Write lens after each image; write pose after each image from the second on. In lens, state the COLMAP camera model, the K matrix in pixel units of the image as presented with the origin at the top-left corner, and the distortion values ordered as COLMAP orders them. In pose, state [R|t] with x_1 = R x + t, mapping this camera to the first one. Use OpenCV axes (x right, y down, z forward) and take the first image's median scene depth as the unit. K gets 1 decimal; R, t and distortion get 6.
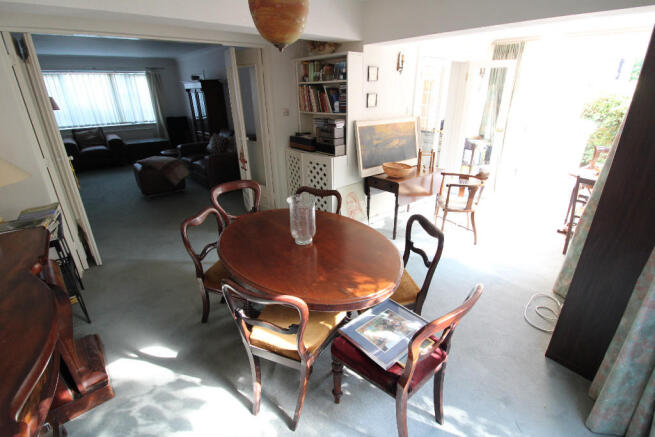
lens RADIAL K [[306.3, 0, 330.1], [0, 306.3, 217.2], [0, 0, 1]] dist [-0.008655, -0.006444]
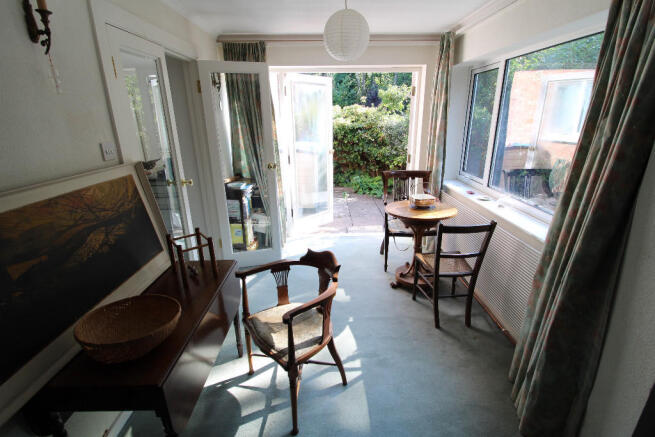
lens RADIAL K [[306.3, 0, 329.2], [0, 306.3, 216.1], [0, 0, 1]] dist [-0.008655, -0.006444]
pose [[0.630594, -0.245038, 0.736415, 0.114722], [0.307371, 0.950116, 0.052944, -0.183687], [-0.712653, 0.192967, 0.674455, 0.492788]]
